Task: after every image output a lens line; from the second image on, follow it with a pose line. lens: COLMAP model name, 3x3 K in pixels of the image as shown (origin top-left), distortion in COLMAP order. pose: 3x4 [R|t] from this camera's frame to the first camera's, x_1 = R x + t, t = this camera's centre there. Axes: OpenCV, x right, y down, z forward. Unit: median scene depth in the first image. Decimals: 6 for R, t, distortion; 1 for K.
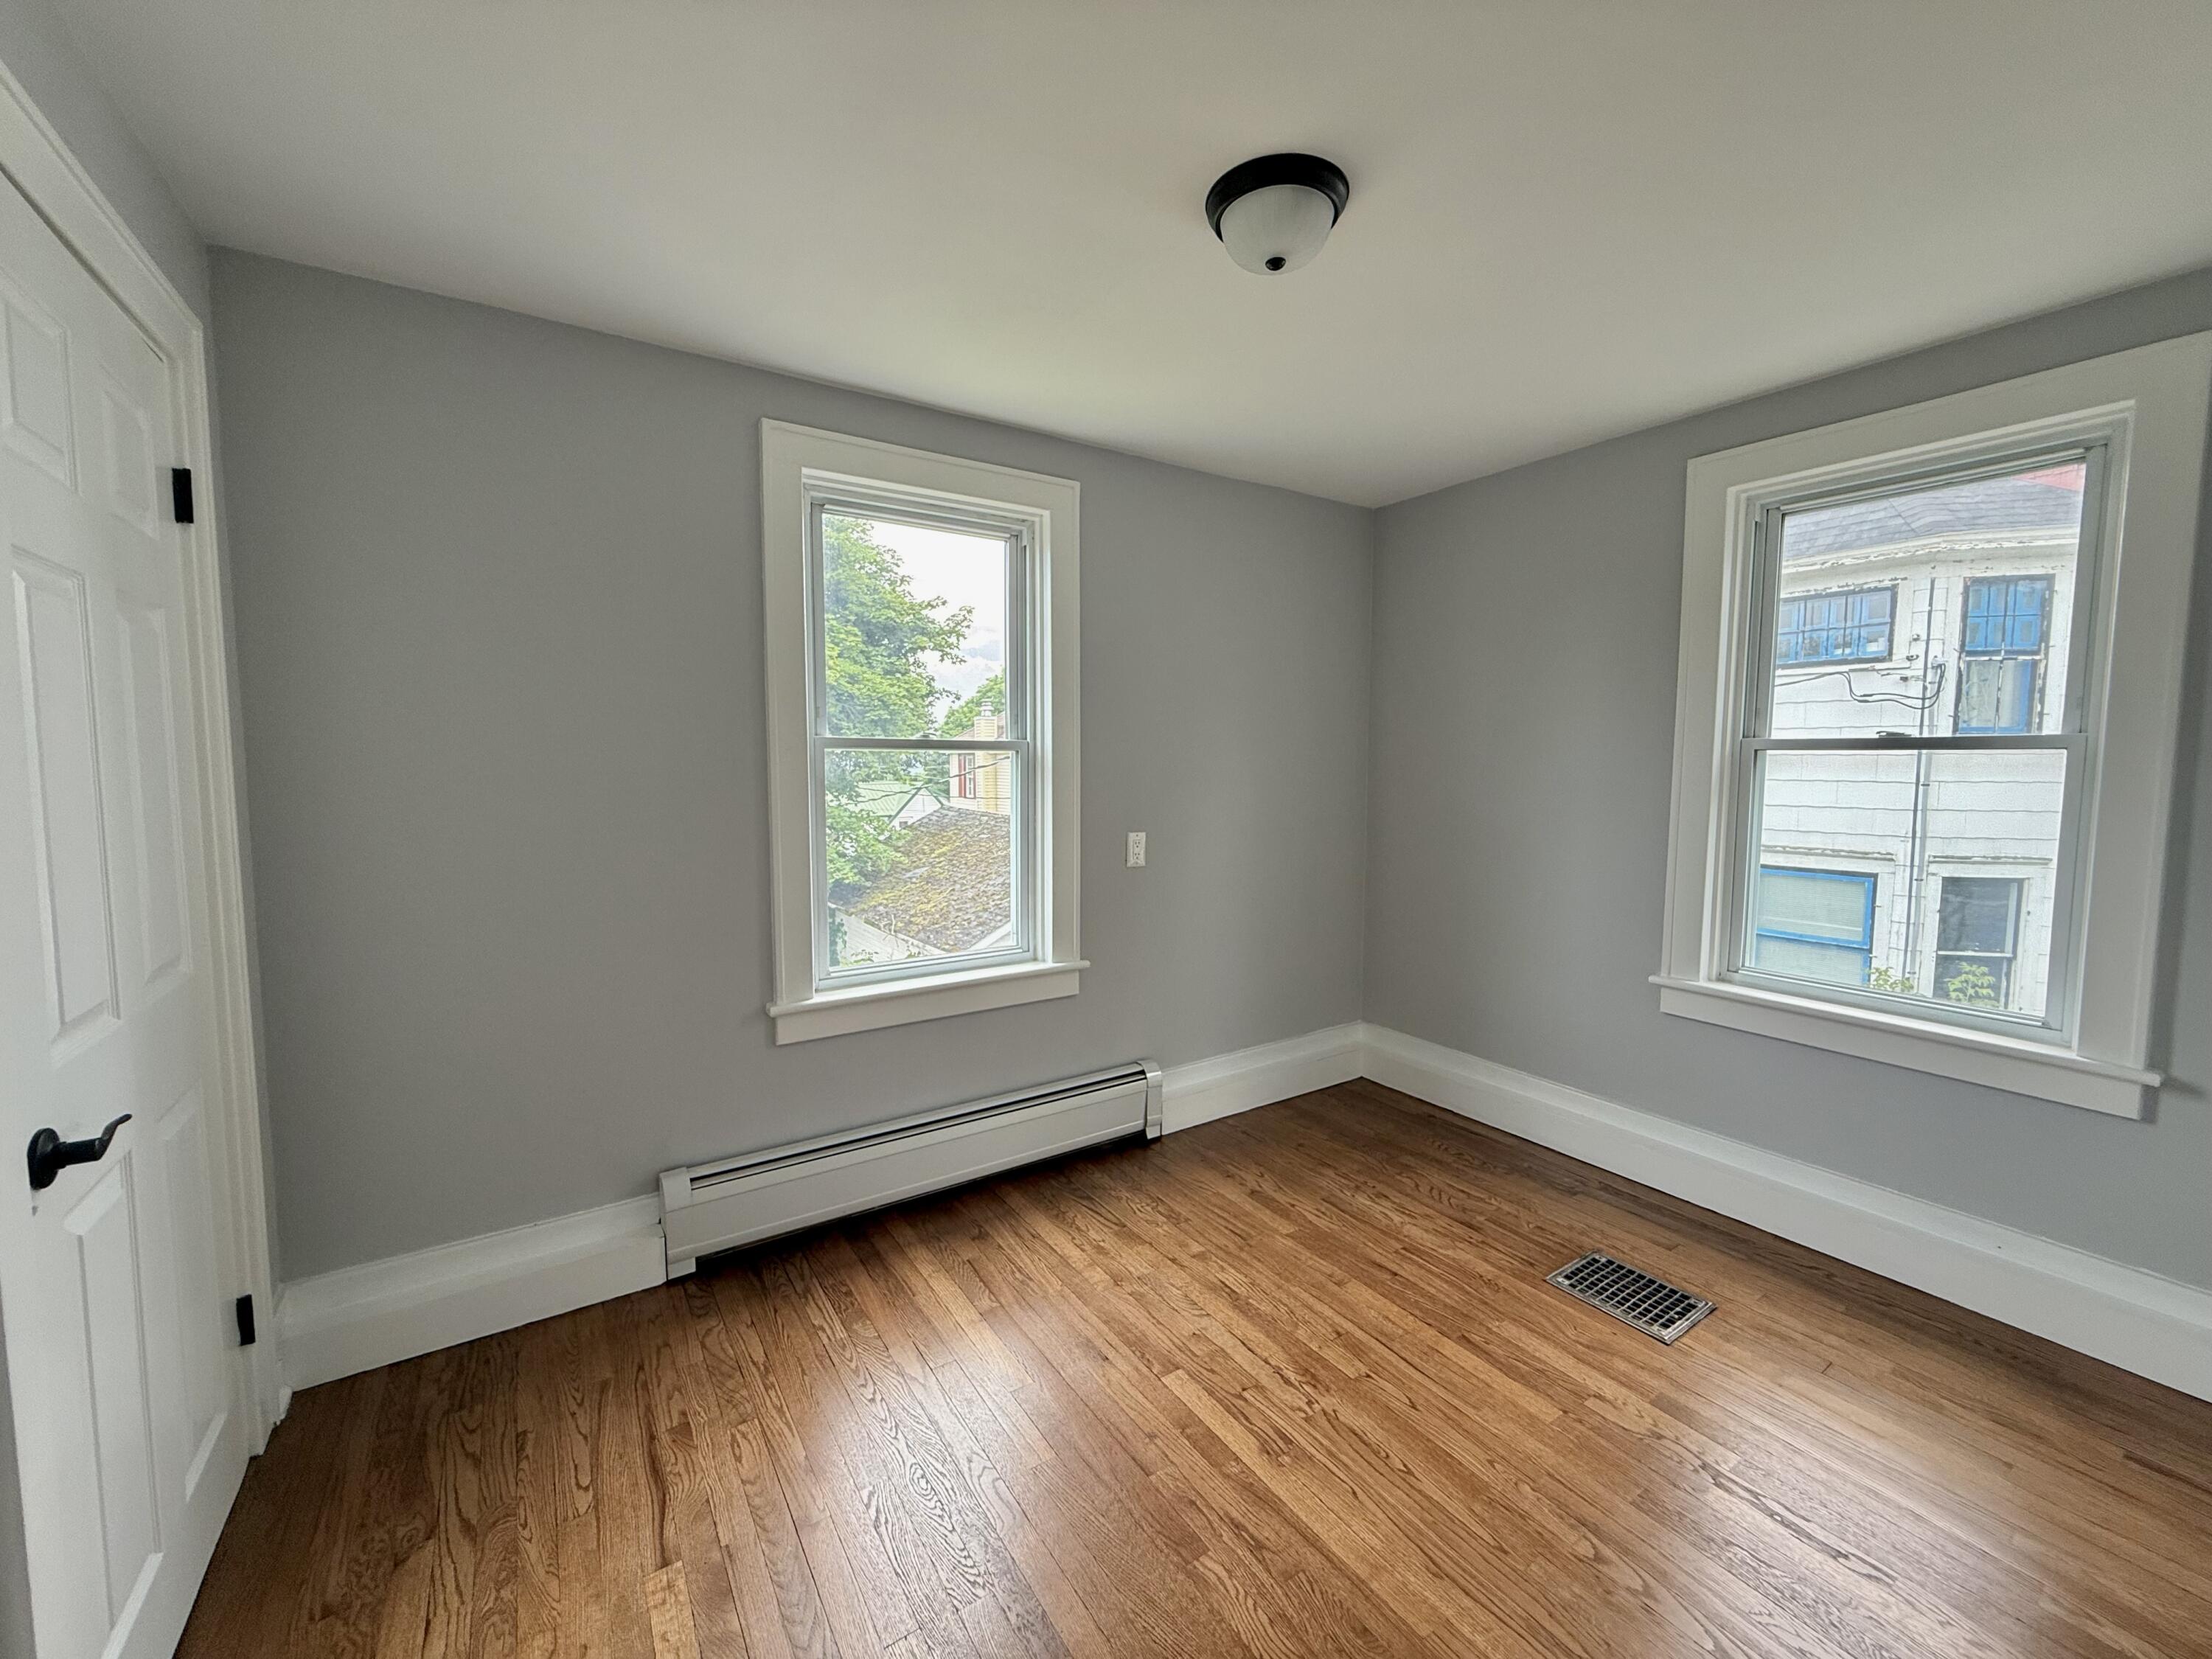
lens RADIAL K [[874.9, 0, 1114.9], [0, 874.9, 831.5], [0, 0, 1]] dist [-0.000480, 0.000419]
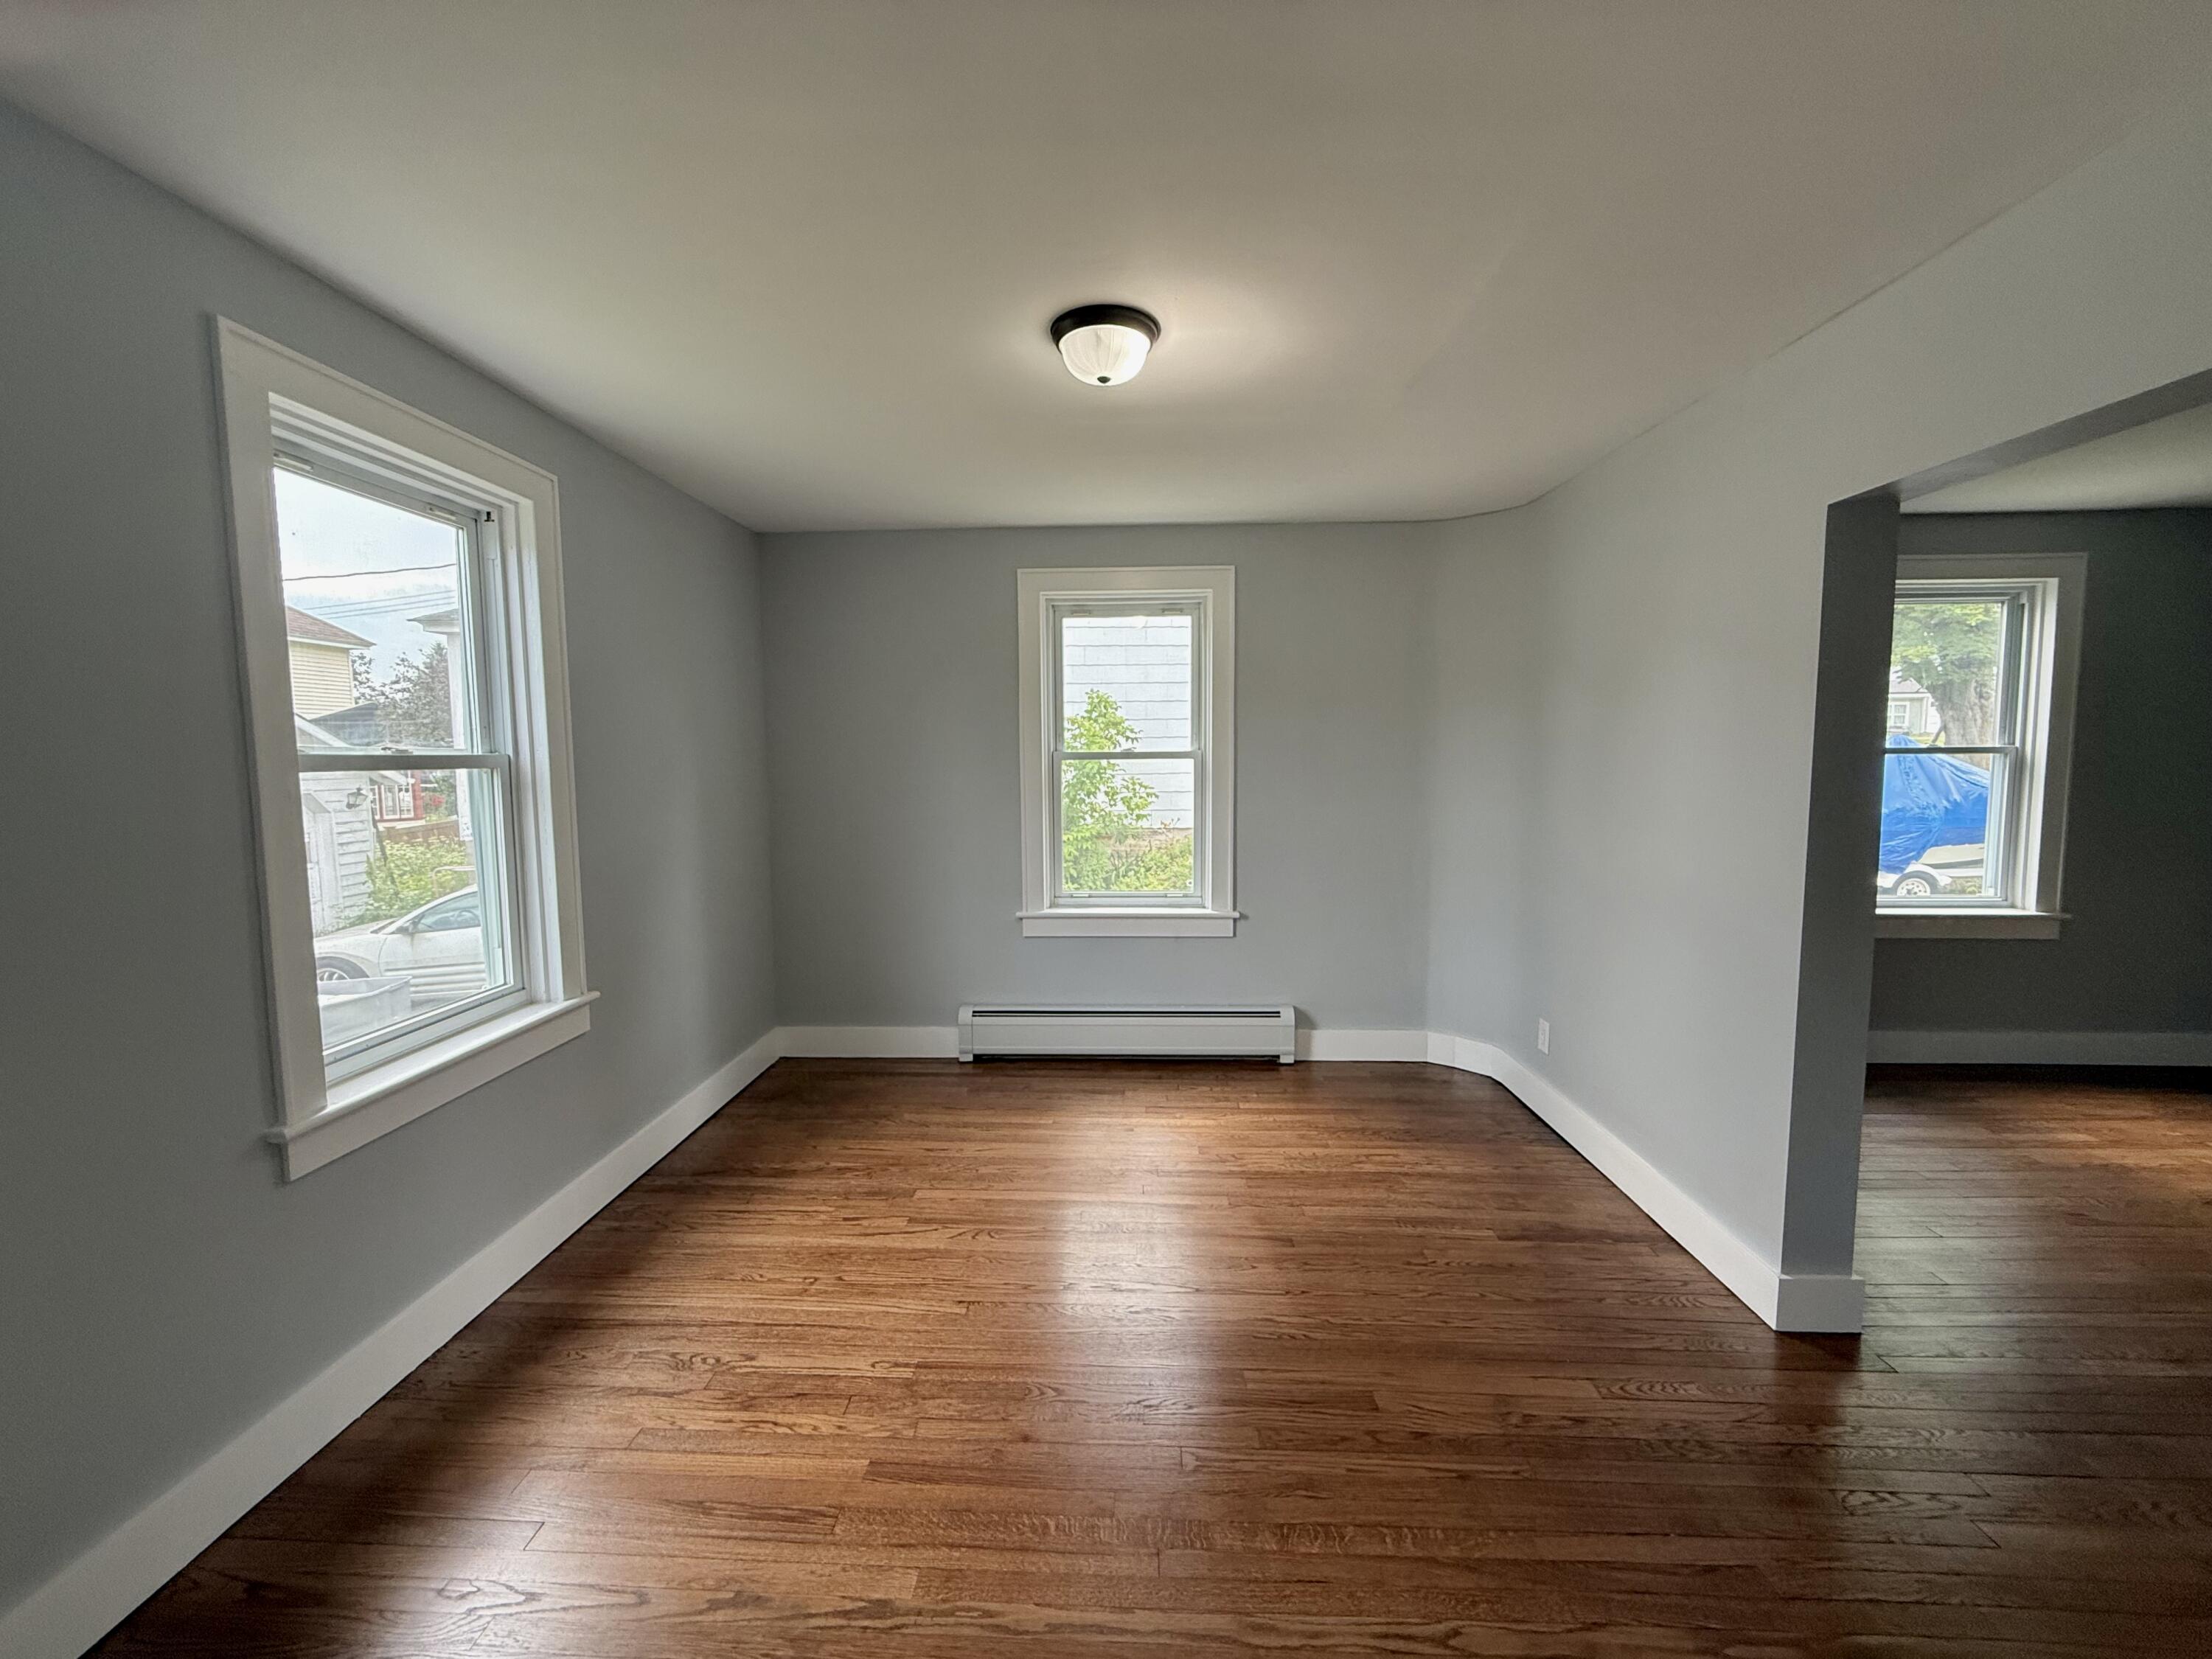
lens RADIAL K [[874.9, 0, 1095.6], [0, 874.9, 810.6], [0, 0, 1]] dist [-0.000480, 0.000419]
pose [[0.587856, -0.059129, 0.806802, -0.597805], [0.080863, 0.996625, 0.014122, -0.018230], [-0.804914, 0.056939, 0.590654, 0.019797]]
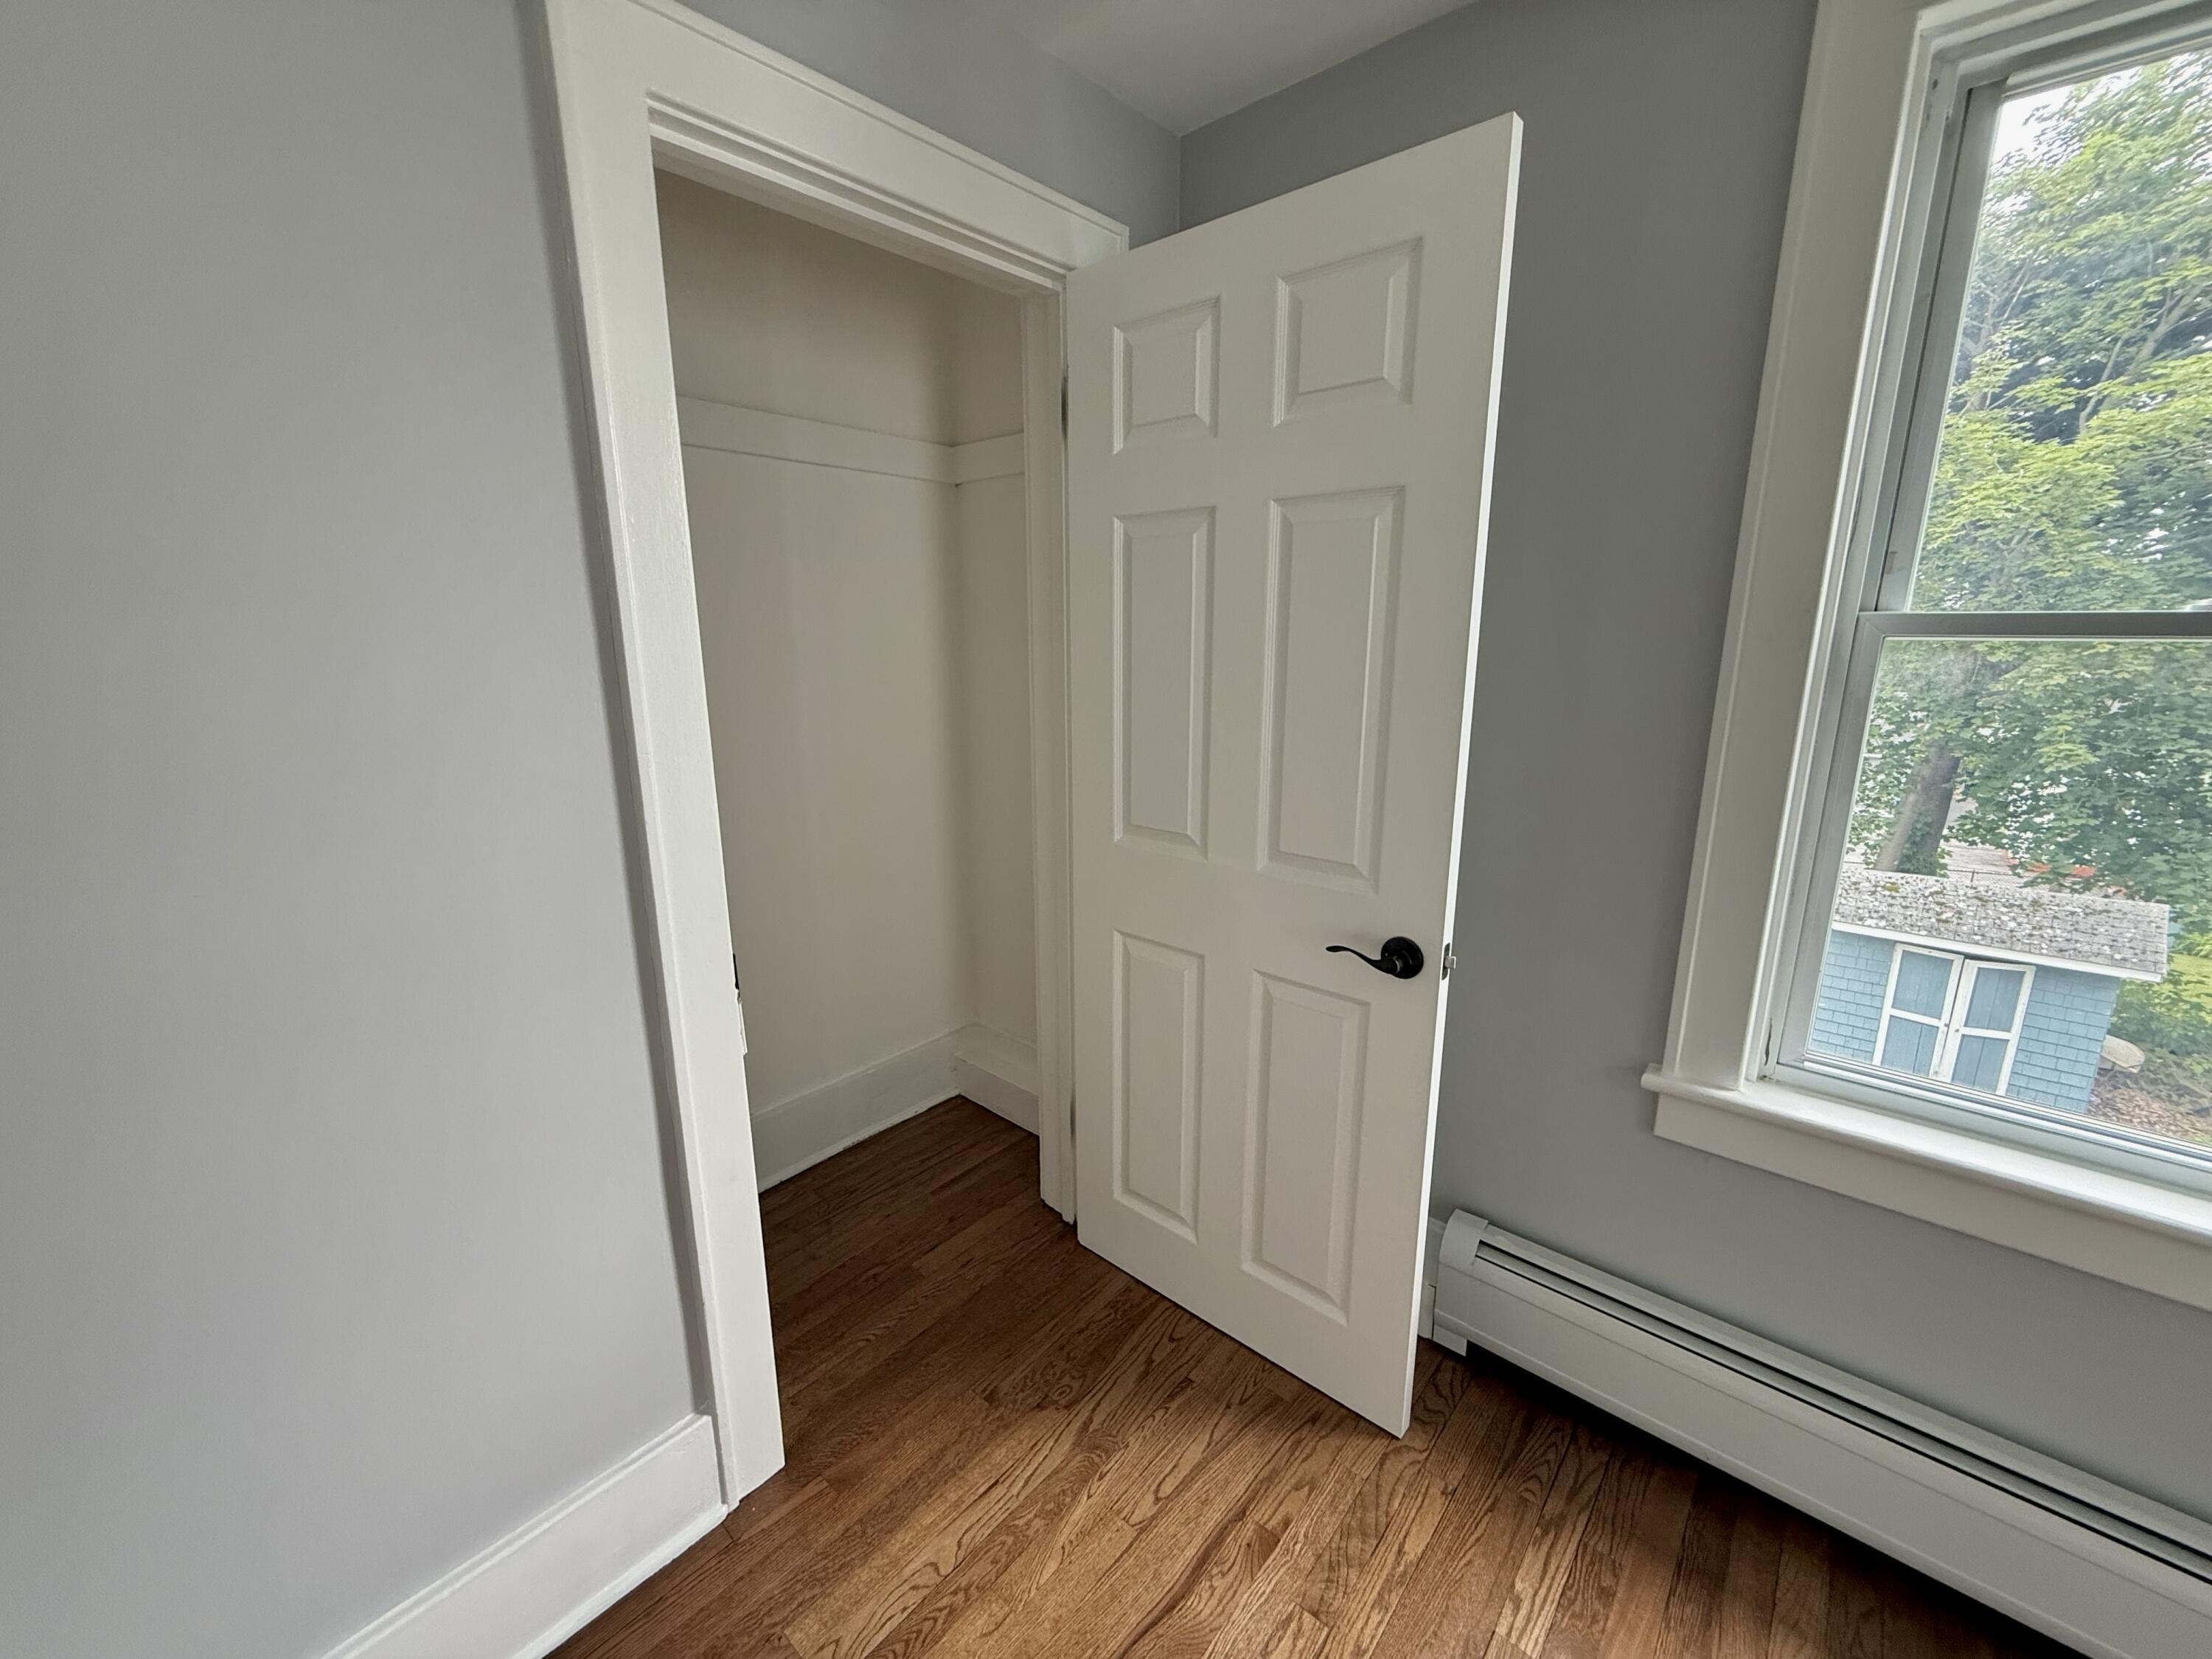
lens RADIAL K [[874.9, 0, 1106.4], [0, 874.9, 837.6], [0, 0, 1]] dist [-0.000480, 0.000419]
pose [[0.251620, 0.208152, -0.945177, 0.056547], [-0.081871, 0.977676, 0.193514, -0.050033], [0.964357, 0.028690, 0.263044, 0.494117]]
